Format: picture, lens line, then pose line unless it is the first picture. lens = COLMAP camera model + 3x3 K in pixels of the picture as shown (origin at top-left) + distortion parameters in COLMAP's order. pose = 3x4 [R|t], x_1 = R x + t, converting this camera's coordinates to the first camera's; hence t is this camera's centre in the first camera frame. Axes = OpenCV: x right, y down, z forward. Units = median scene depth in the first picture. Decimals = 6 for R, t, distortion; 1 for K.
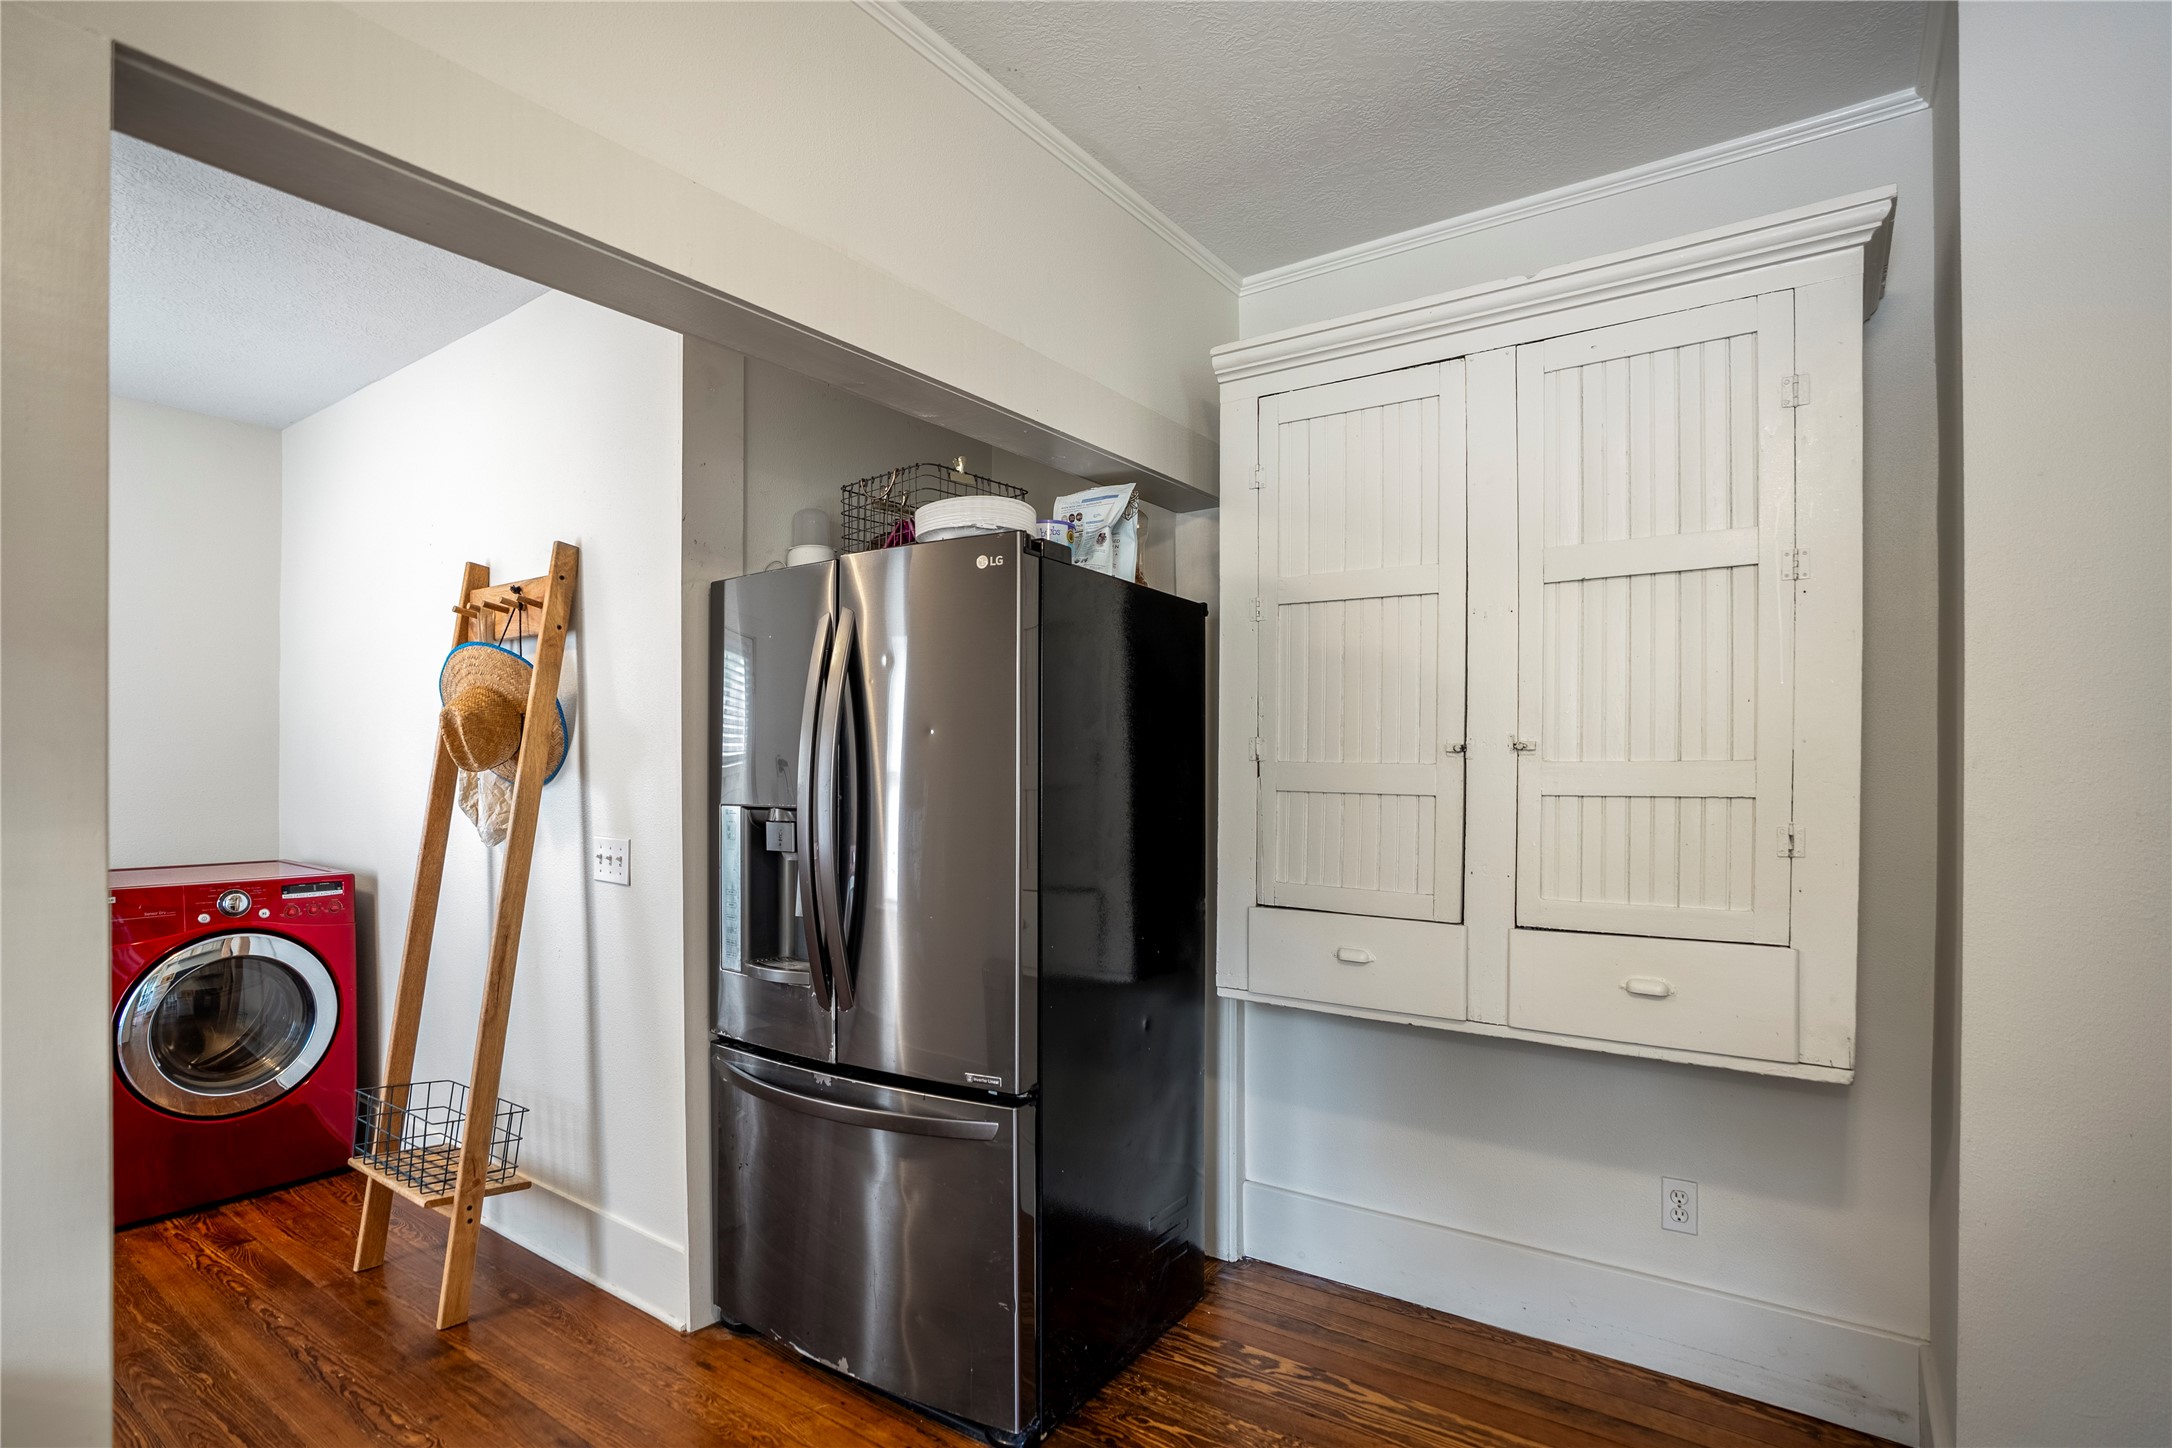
lens RADIAL K [[1053.5, 0, 1086.1], [0, 1053.5, 765.7], [0, 0, 1]] dist [-0.052968, 0.020745]
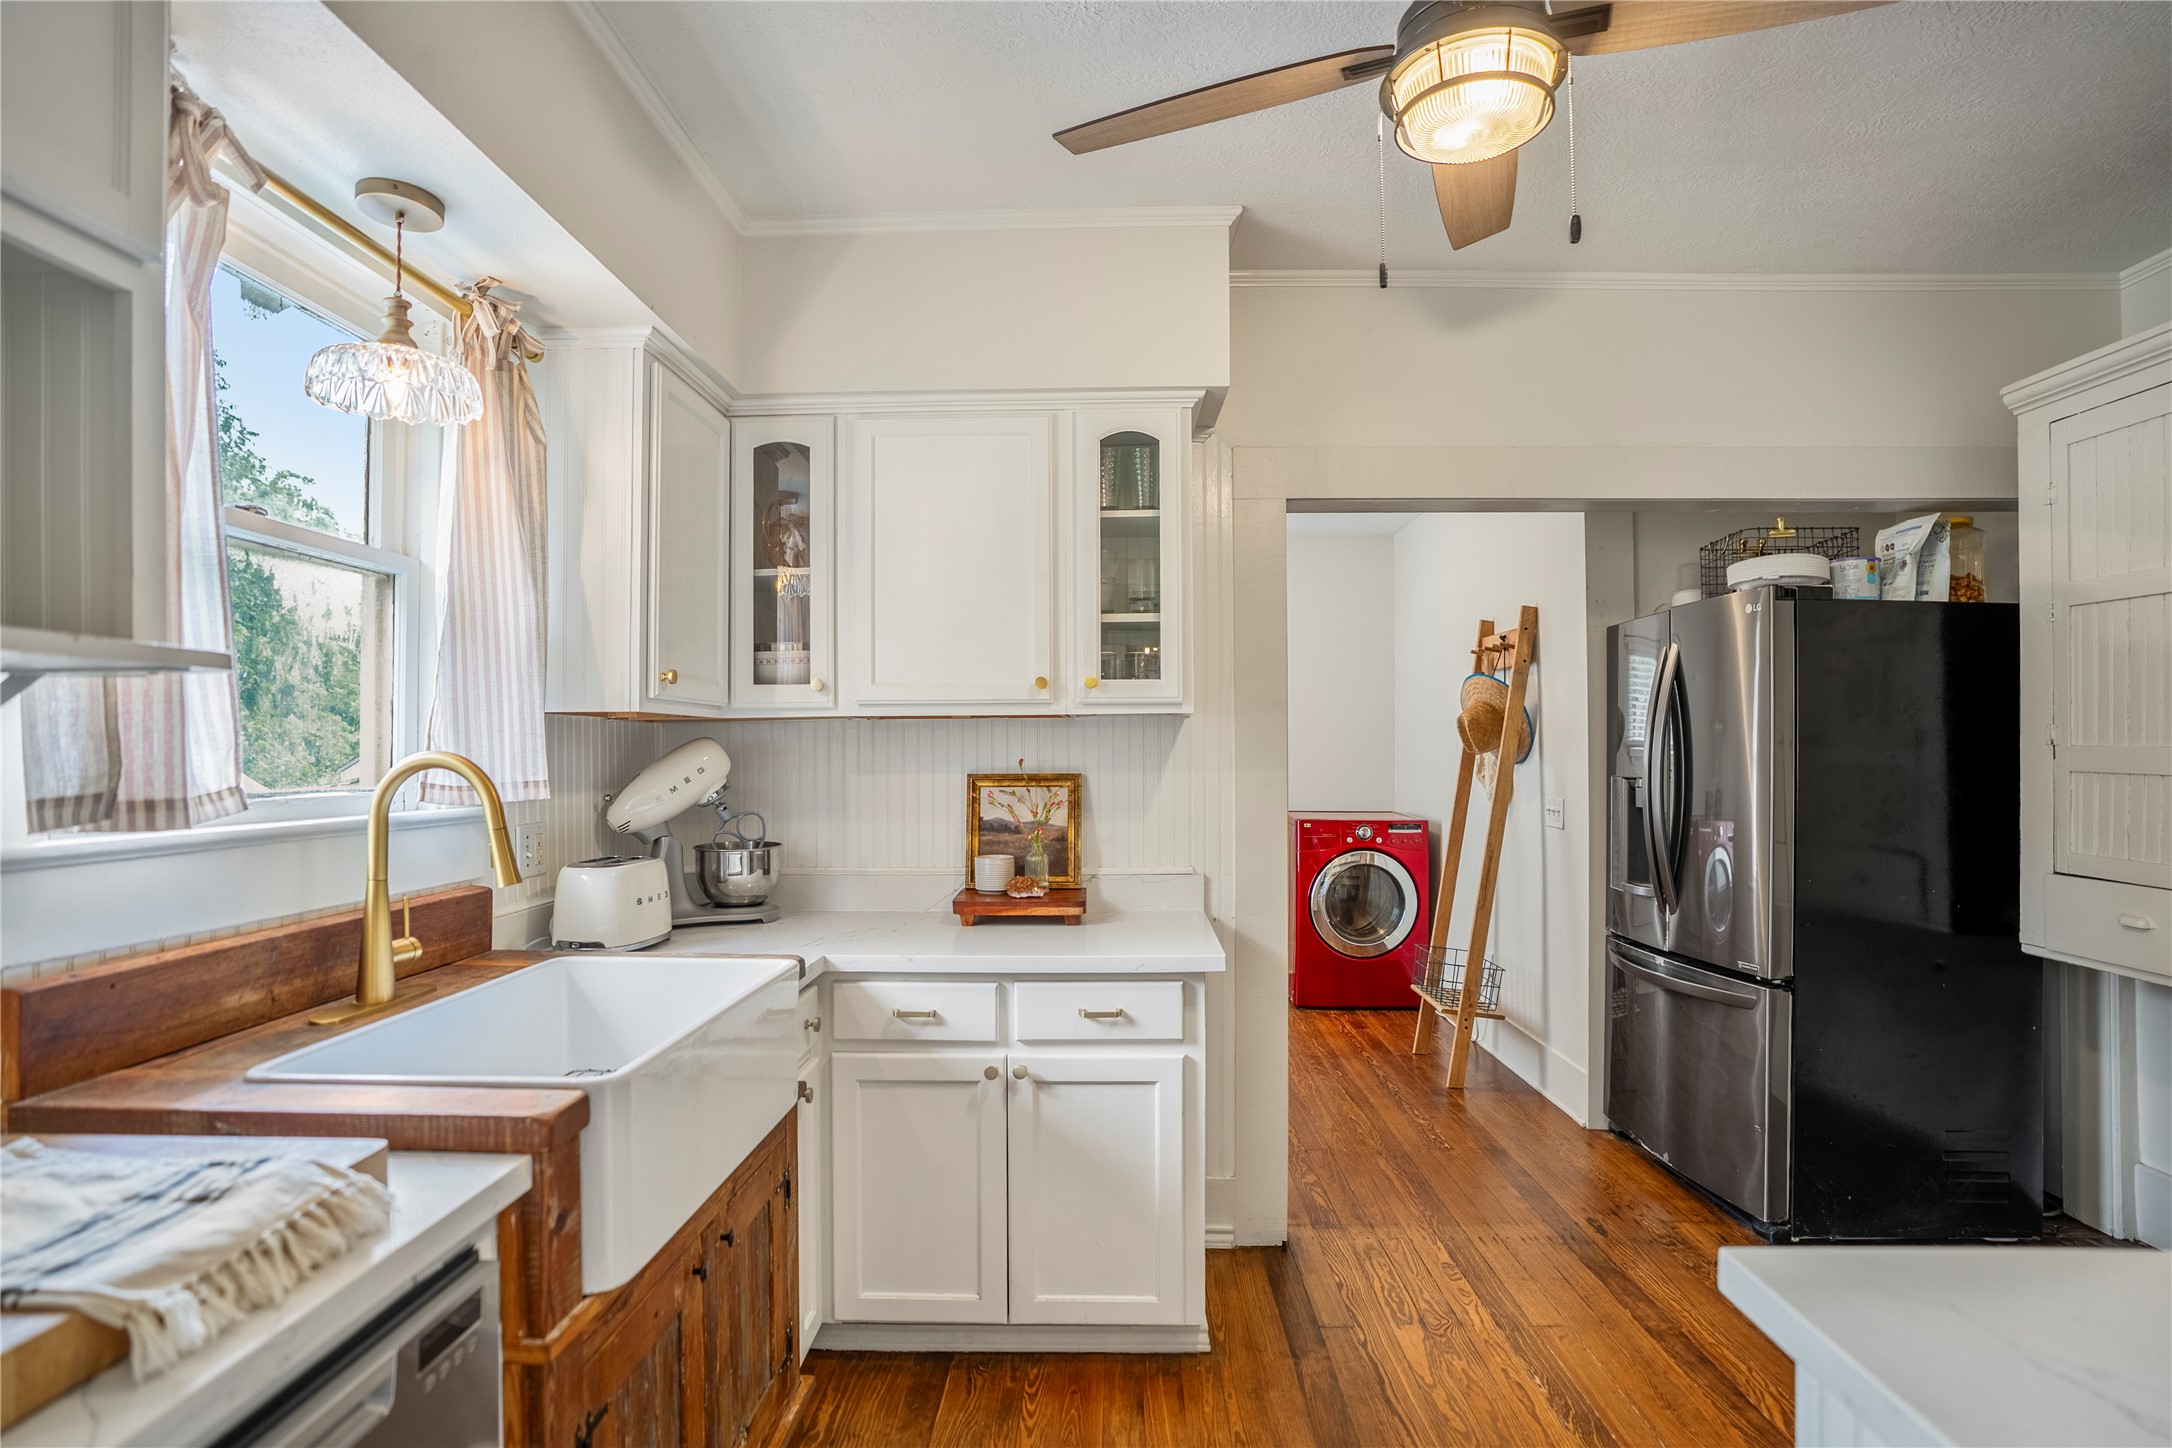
lens RADIAL K [[1053.5, 0, 1066.3], [0, 1053.5, 732.0], [0, 0, 1]] dist [-0.052968, 0.020745]
pose [[0.533497, -0.015129, -0.845666, 0.435073], [-0.003195, 0.999797, -0.019902, 0.005294], [0.845796, 0.013320, 0.533341, -0.398281]]
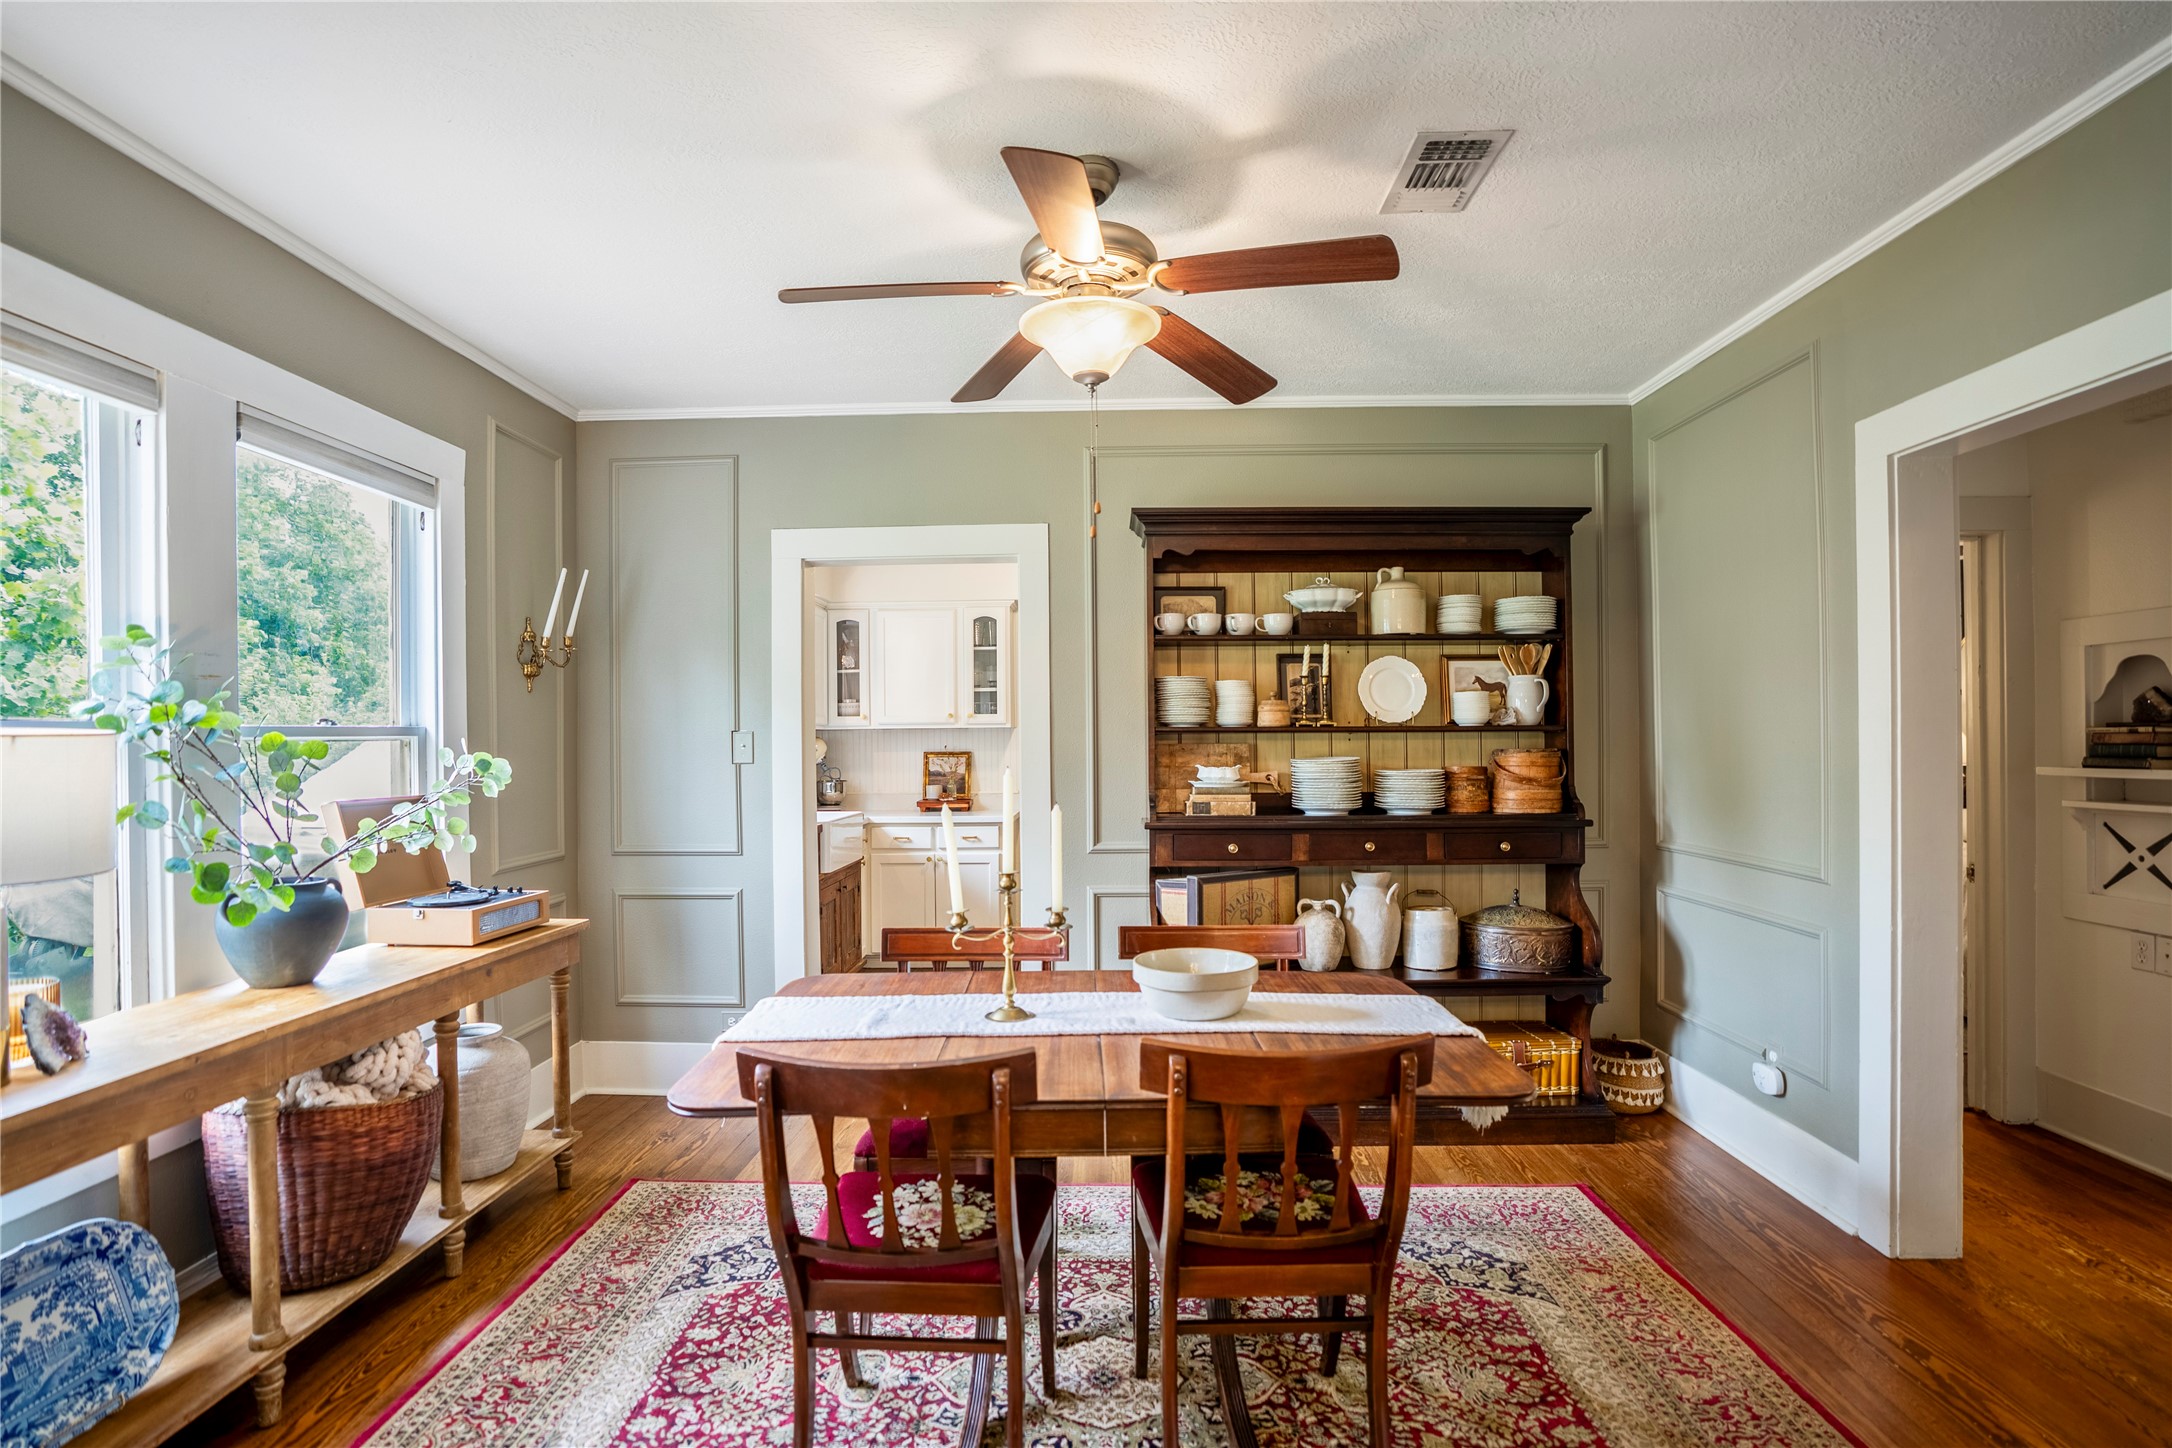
lens RADIAL K [[1053.5, 0, 1076.8], [0, 1053.5, 744.3], [0, 0, 1]] dist [-0.052968, 0.020745]
pose [[0.547959, 0.005319, -0.836488, 1.895178], [-0.001377, 0.999984, 0.005457, -0.006240], [0.836504, -0.001838, 0.547958, -1.034653]]
